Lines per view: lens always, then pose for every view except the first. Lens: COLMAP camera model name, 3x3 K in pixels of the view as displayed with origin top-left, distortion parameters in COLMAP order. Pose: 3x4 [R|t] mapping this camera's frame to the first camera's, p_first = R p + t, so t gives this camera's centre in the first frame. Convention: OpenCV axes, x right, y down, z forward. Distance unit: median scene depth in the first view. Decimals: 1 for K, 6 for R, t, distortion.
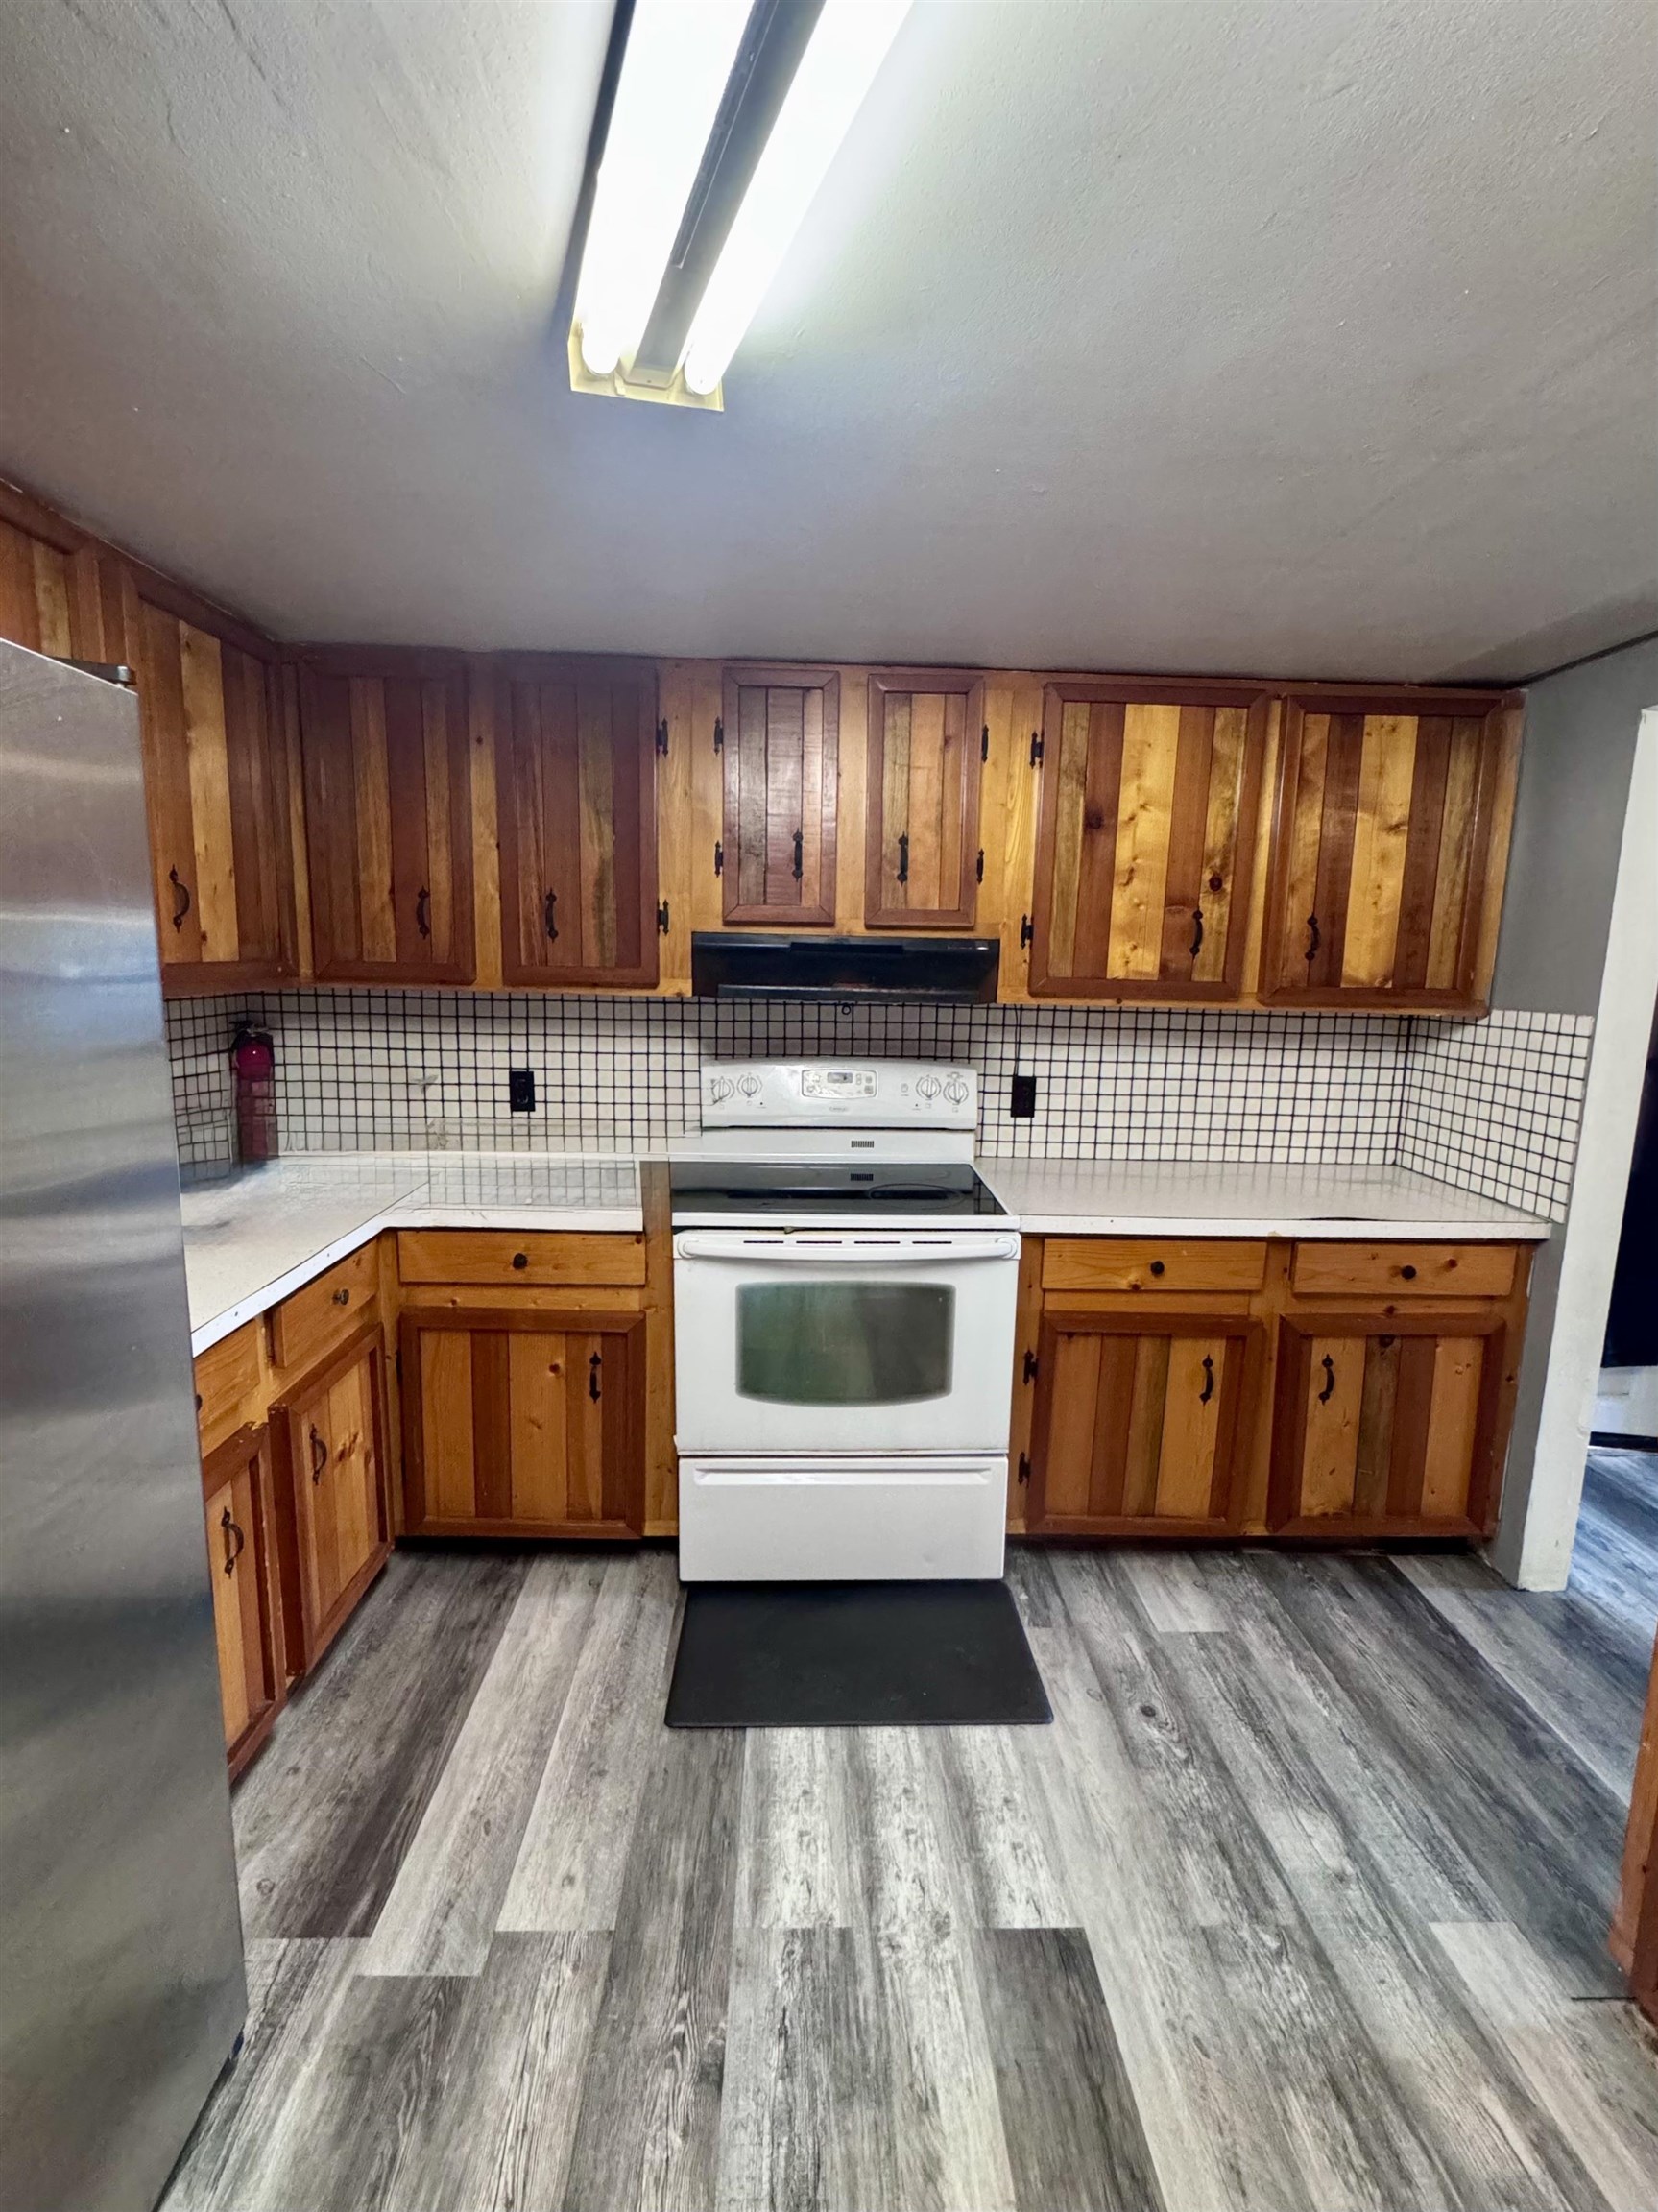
lens RADIAL K [[981.6, 0, 829.5], [0, 981.6, 1101.9], [0, 0, 1]] dist [-0.005028, 0.000518]
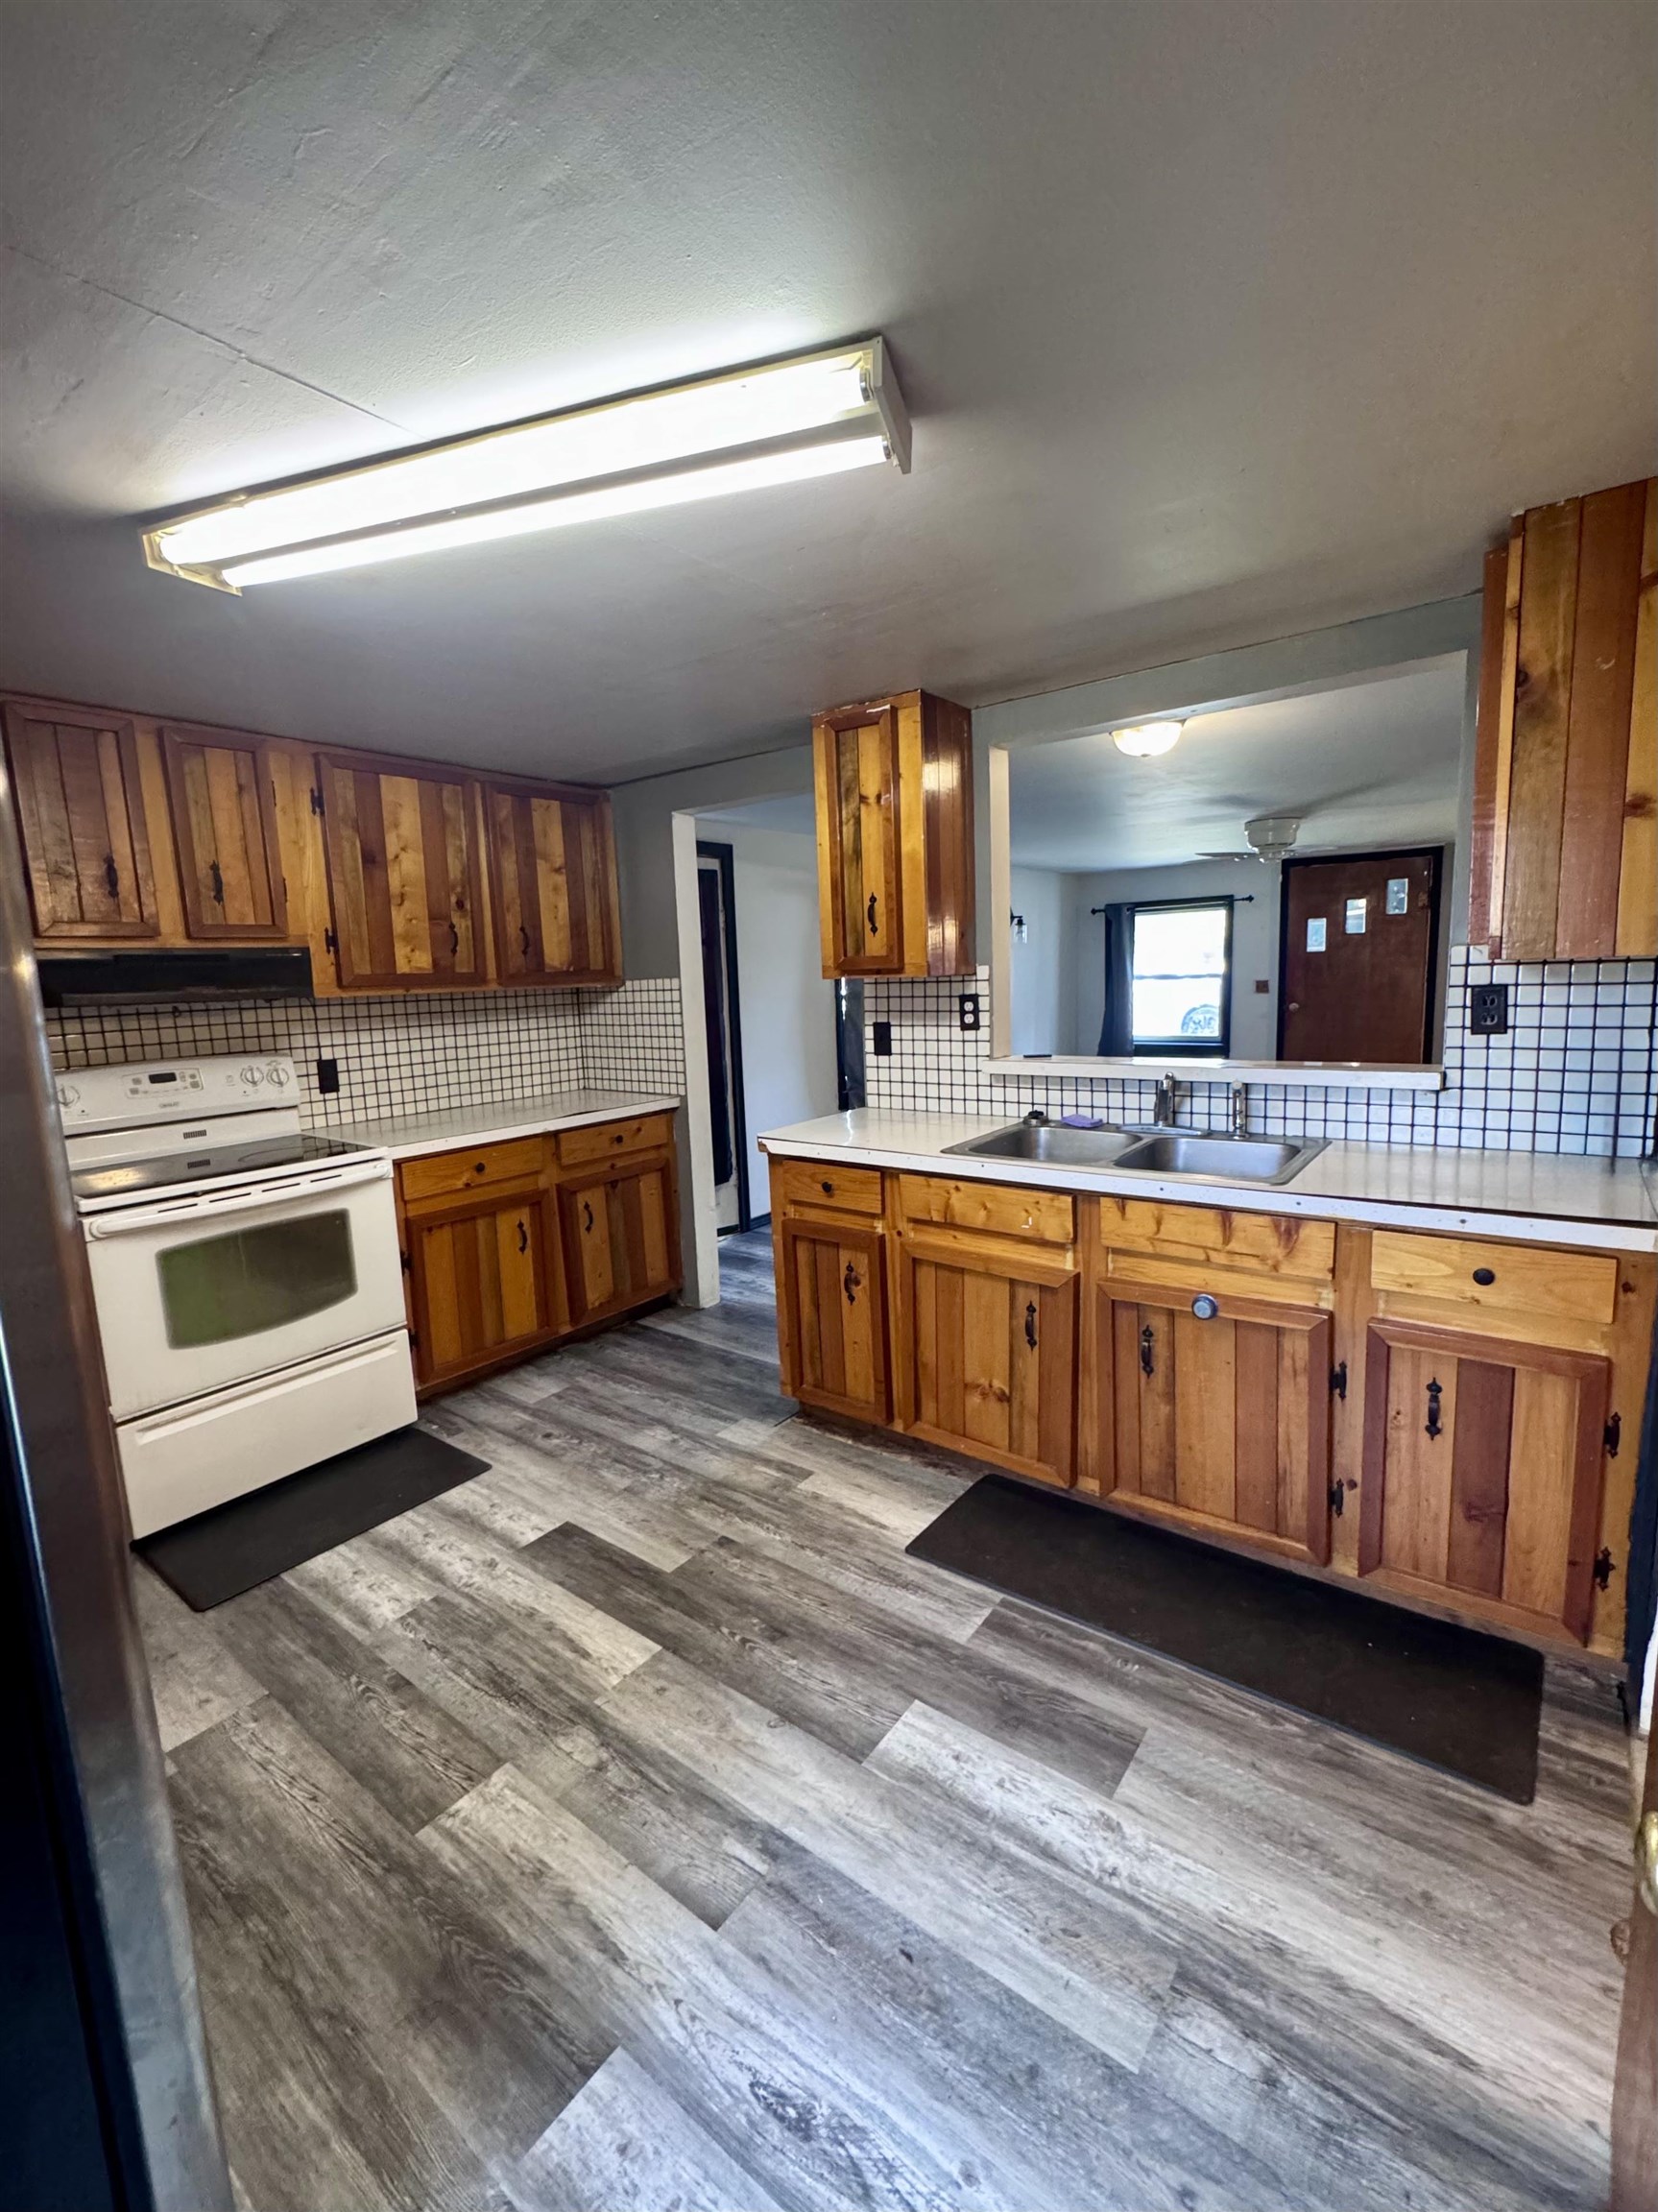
lens RADIAL K [[944.8, 0, 822.5], [0, 944.8, 1101.9], [0, 0, 1]] dist [0.002028, 0.000358]
pose [[0.635128, -0.152725, 0.757158, -0.390201], [0.168834, 0.984003, 0.056858, 0.079668], [-0.753729, 0.091722, 0.650753, -0.303028]]
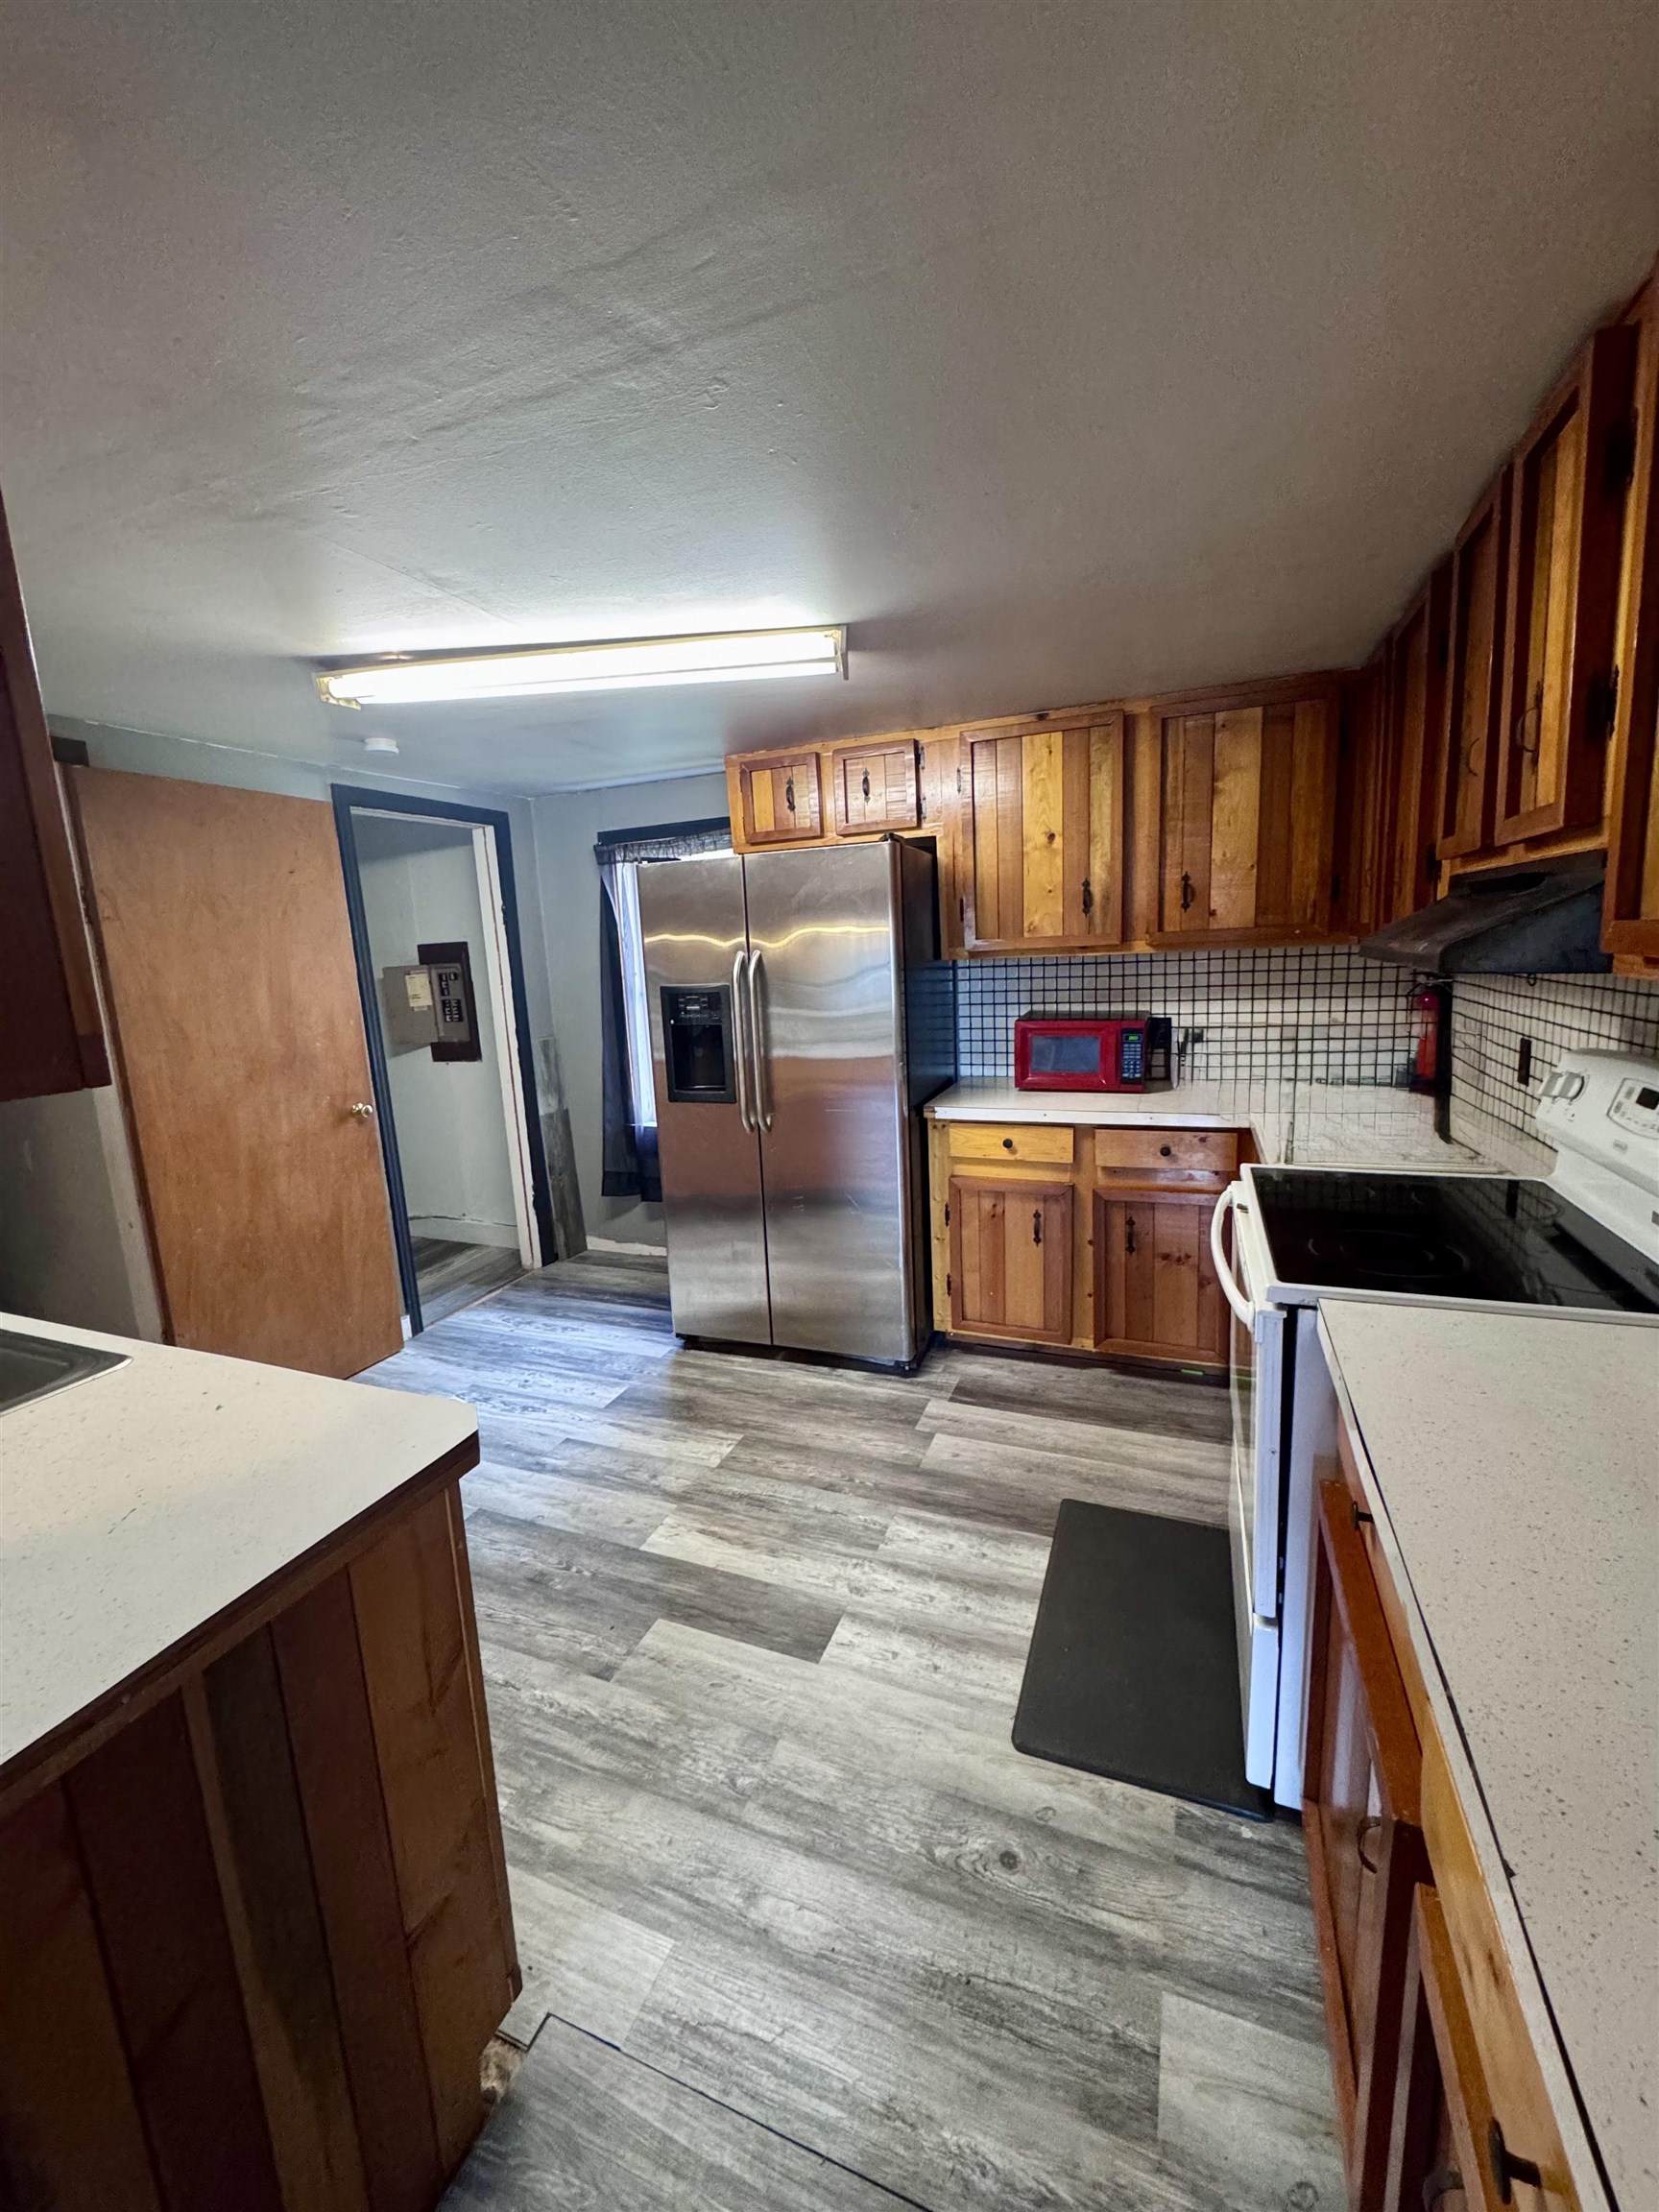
lens RADIAL K [[887.4, 0, 824.6], [0, 887.4, 1093.2], [0, 0, 1]] dist [-0.000967, -0.000225]
pose [[-0.408411, 0.149715, -0.900436, 0.818306], [-0.100739, 0.973039, 0.207478, -0.103554], [0.907222, 0.175445, -0.382318, 0.894241]]
